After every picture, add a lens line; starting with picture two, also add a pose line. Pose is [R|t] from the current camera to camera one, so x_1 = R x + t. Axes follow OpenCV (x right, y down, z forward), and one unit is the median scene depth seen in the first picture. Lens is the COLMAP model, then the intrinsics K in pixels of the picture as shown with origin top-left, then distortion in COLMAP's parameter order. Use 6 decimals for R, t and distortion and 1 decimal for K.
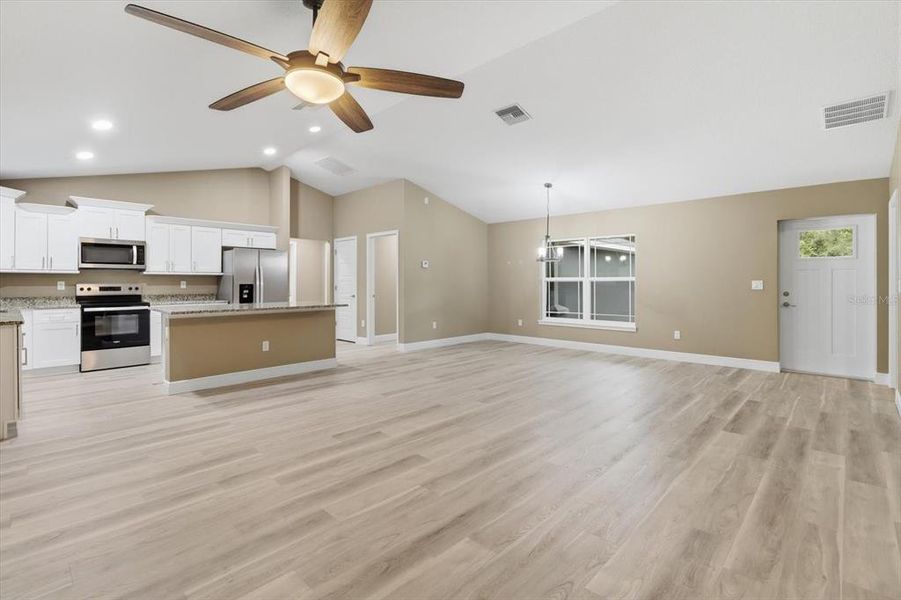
lens RADIAL K [[423.4, 0, 450.2], [0, 423.4, 280.1], [0, 0, 1]] dist [-0.012923, 0.010369]
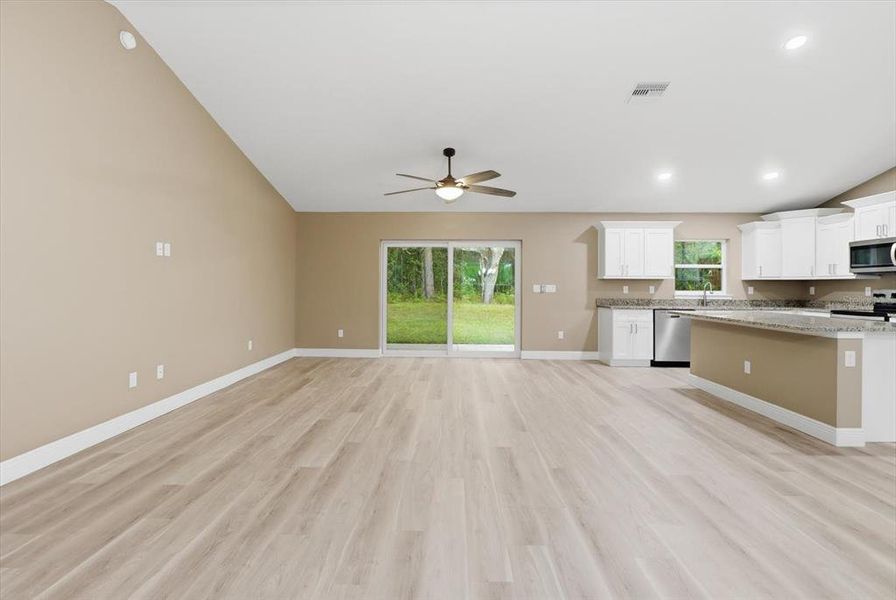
lens RADIAL K [[424.0, 0, 443.9], [0, 424.0, 285.2], [0, 0, 1]] dist [-0.013799, 0.011141]
pose [[-0.744446, -0.004154, -0.667670, 0.448932], [-0.002890, 0.999991, -0.002999, 0.004535], [0.667677, -0.000303, -0.744451, 1.031334]]
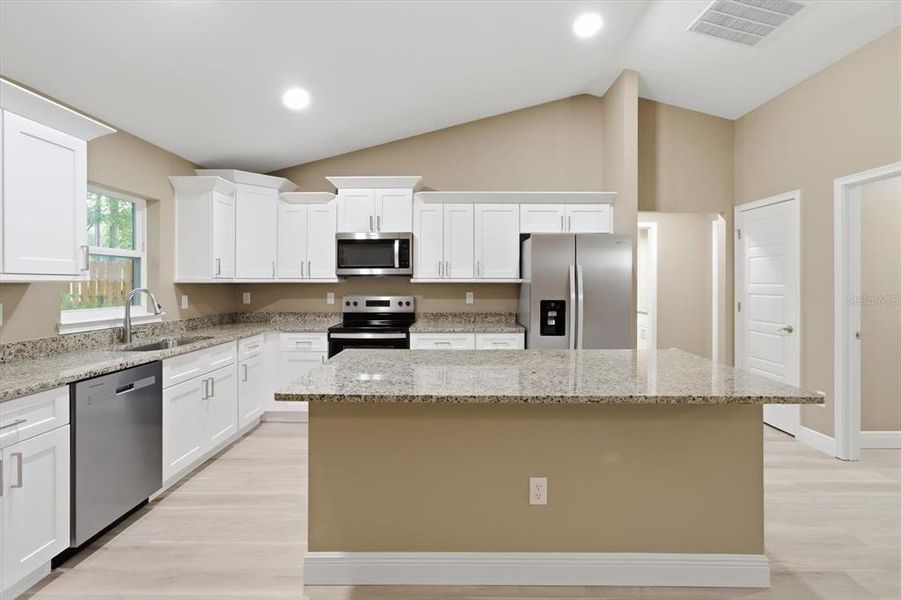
lens RADIAL K [[436.7, 0, 447.1], [0, 436.7, 283.1], [0, 0, 1]] dist [-0.003701, 0.000641]
pose [[0.680890, 0.001643, -0.732384, -0.188547], [0.001686, 0.999991, 0.003810, -0.016325], [0.732384, -0.003829, 0.680882, 0.590176]]
